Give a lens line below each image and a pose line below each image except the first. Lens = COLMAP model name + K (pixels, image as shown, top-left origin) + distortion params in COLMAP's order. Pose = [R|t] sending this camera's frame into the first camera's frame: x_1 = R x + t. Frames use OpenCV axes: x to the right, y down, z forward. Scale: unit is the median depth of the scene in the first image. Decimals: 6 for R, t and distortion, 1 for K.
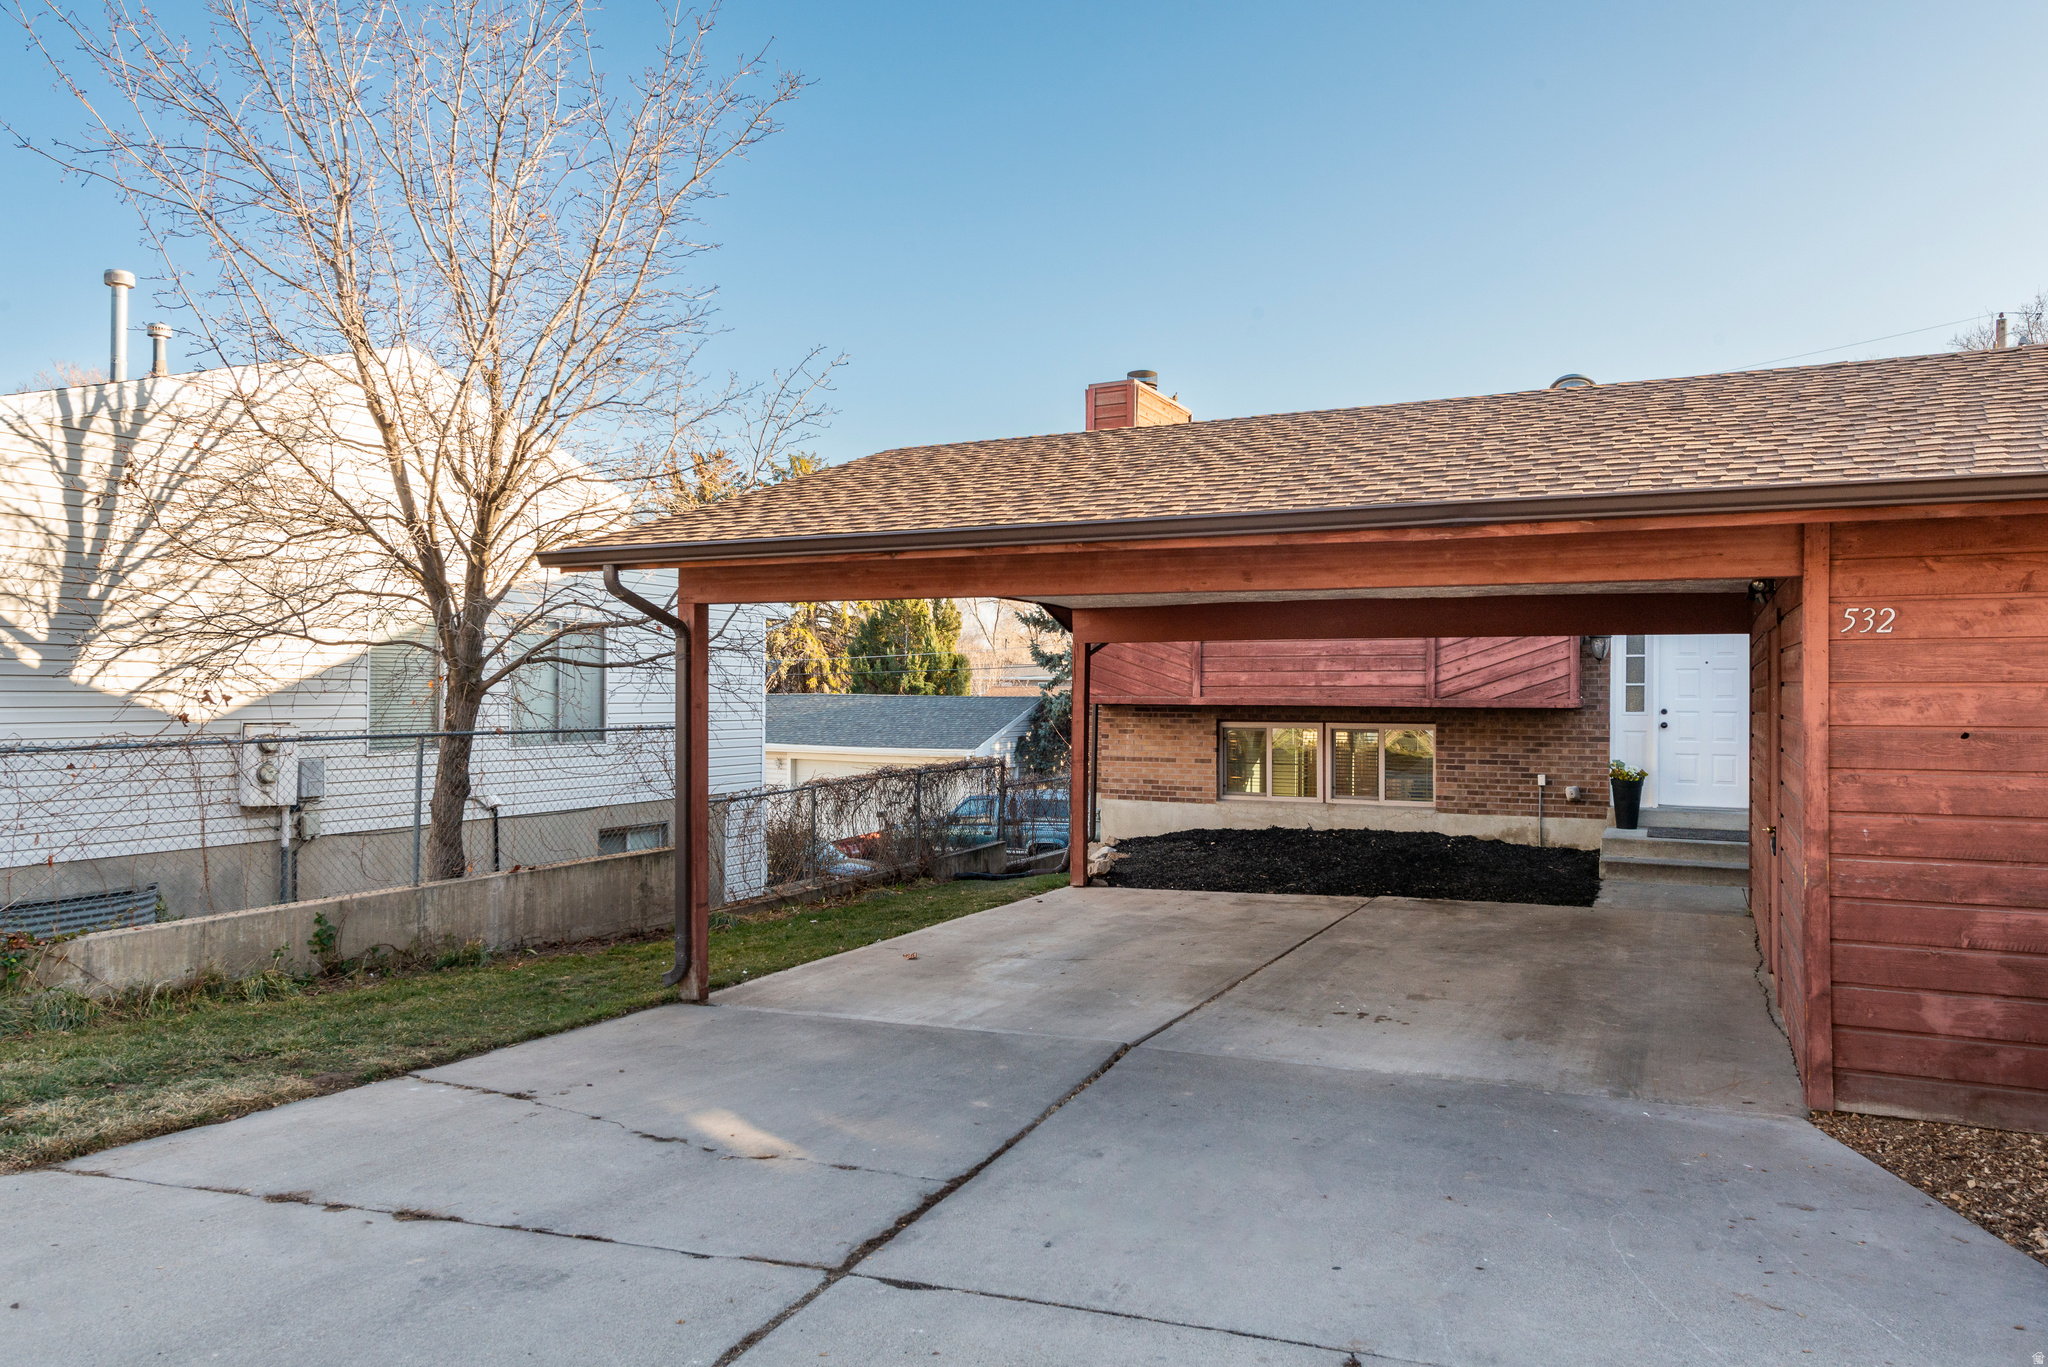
lens RADIAL K [[1313.9, 0, 1194.8], [0, 1313.9, 717.9], [0, 0, 1]] dist [0.033673, -0.021656]
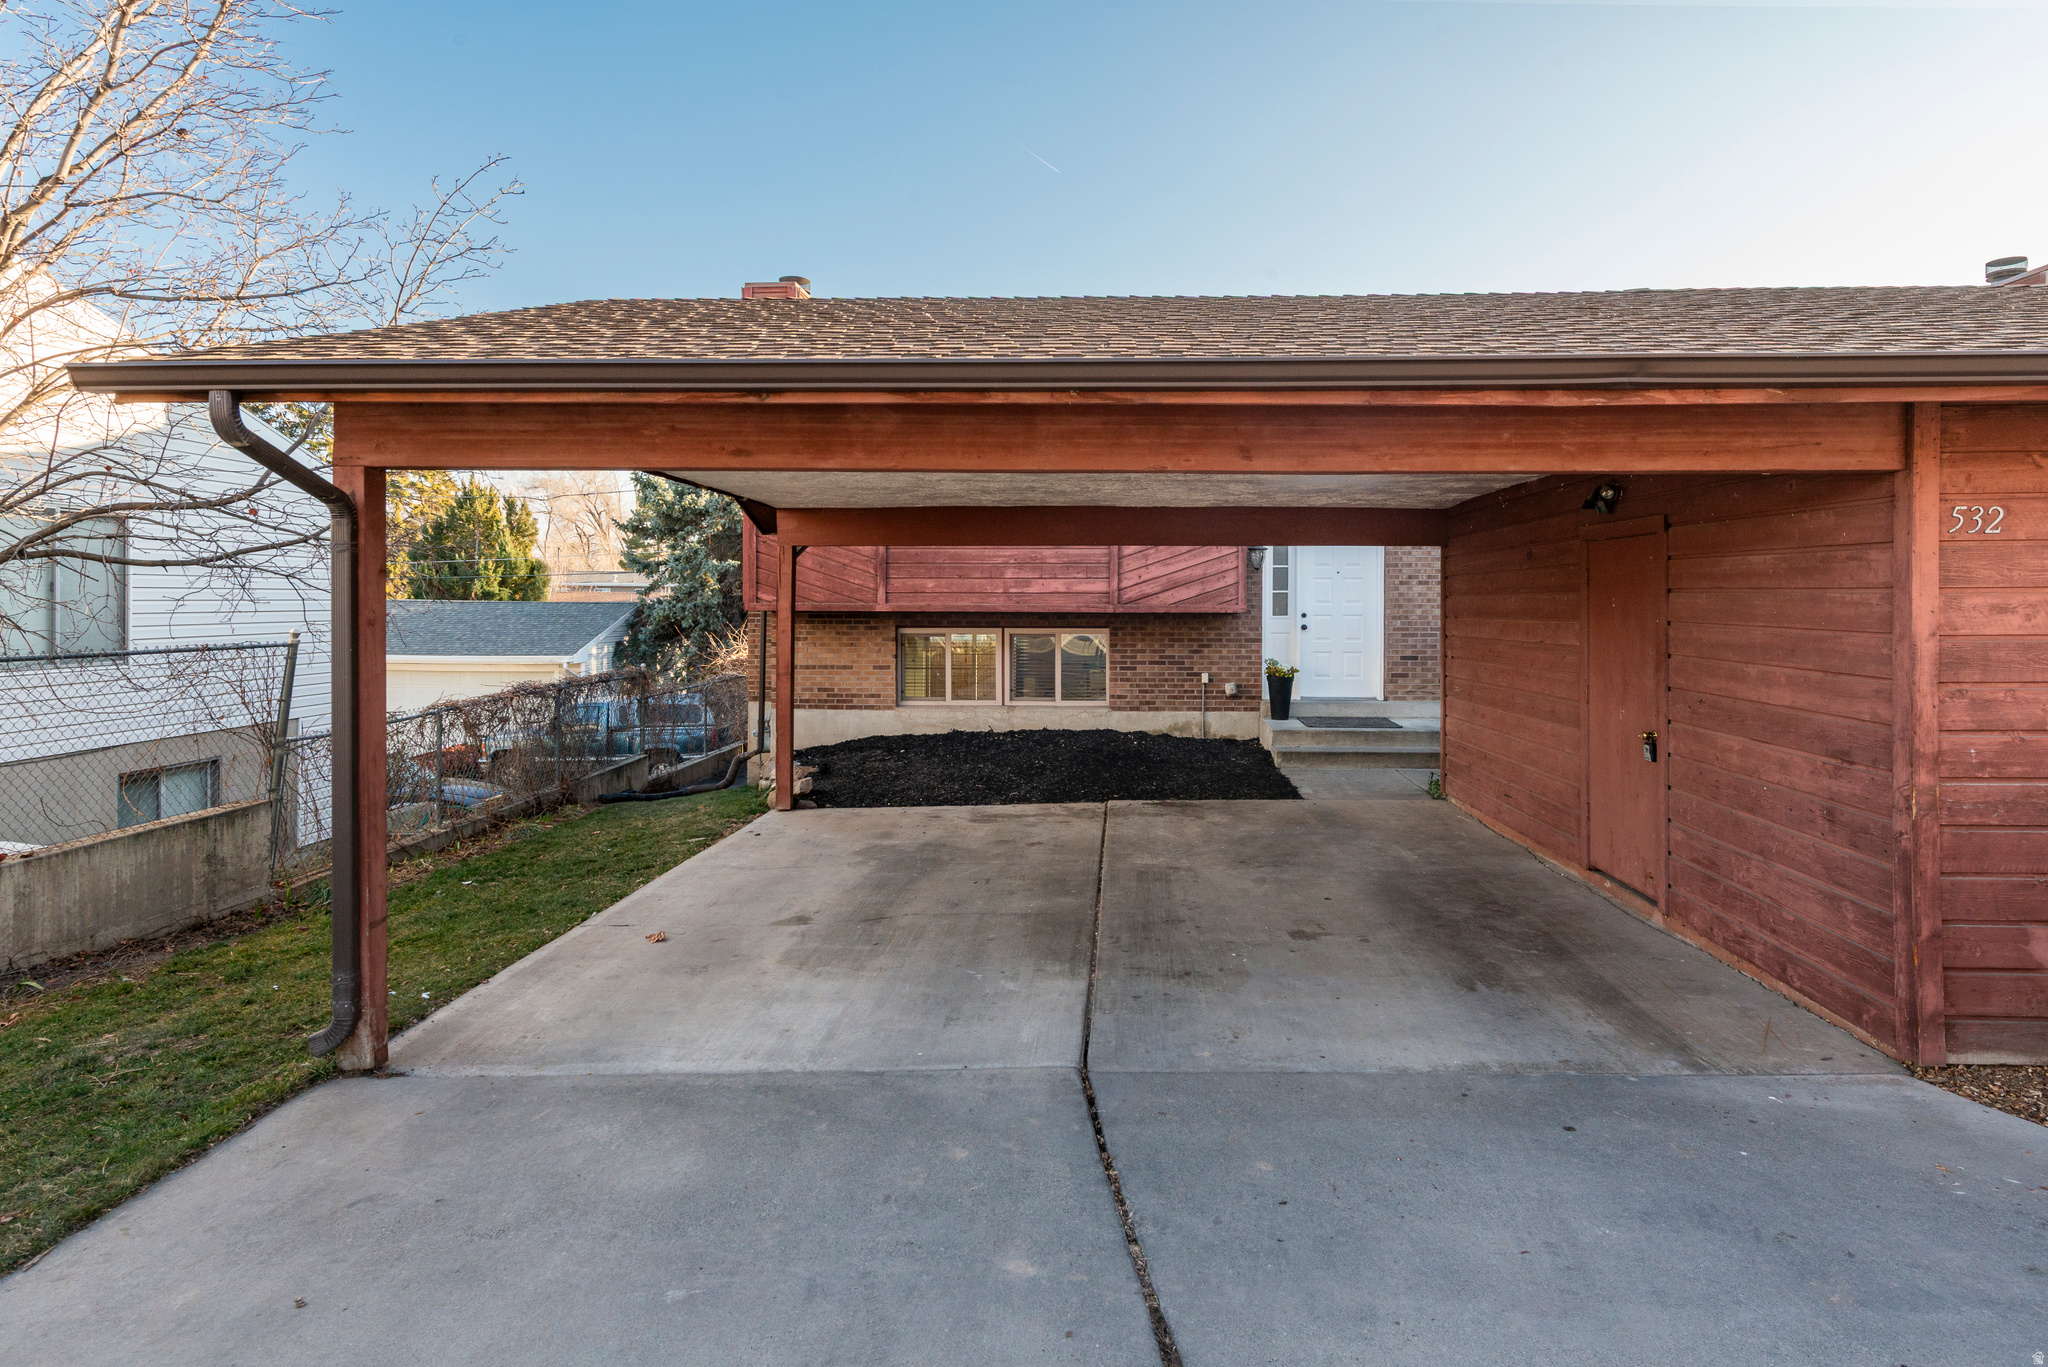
lens RADIAL K [[1080.6, 0, 1140.3], [0, 1080.6, 615.2], [0, 0, 1]] dist [0.008469, -0.004922]
pose [[0.938017, -0.007236, 0.346514, -0.101132], [0.008170, 0.999966, -0.001234, -0.004363], [-0.346494, 0.003989, 0.938044, 0.178935]]
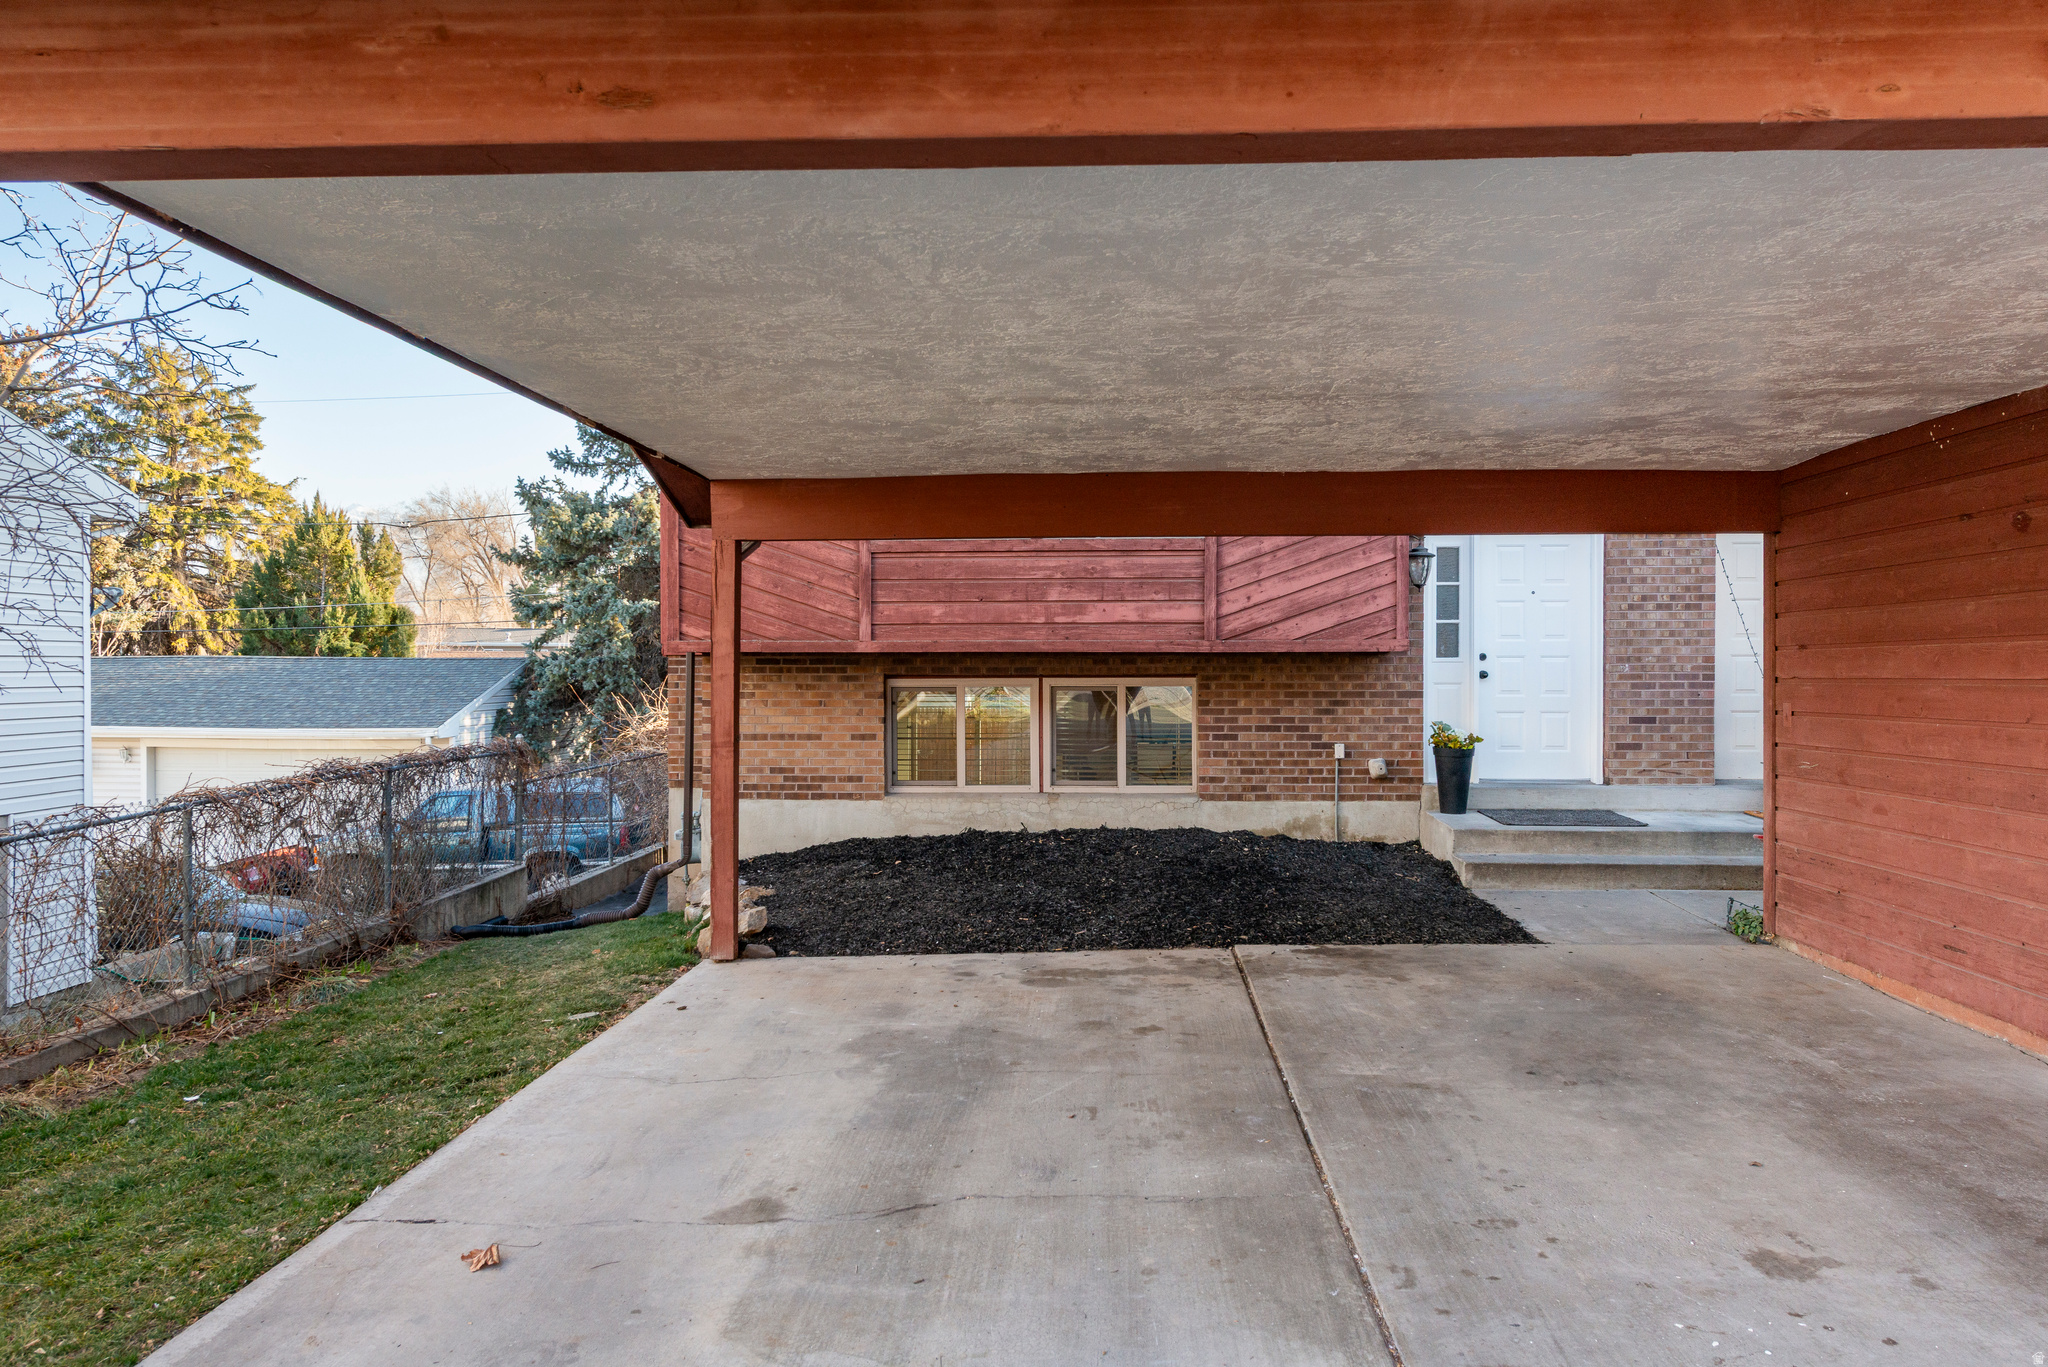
lens RADIAL K [[1340.4, 0, 1099.2], [0, 1340.4, 675.1], [0, 0, 1]] dist [0.030953, -0.024268]
pose [[0.951005, -0.011652, 0.308955, -0.098420], [0.013850, 0.999892, -0.004922, 0.006675], [-0.308864, 0.008960, 0.951064, 0.335505]]
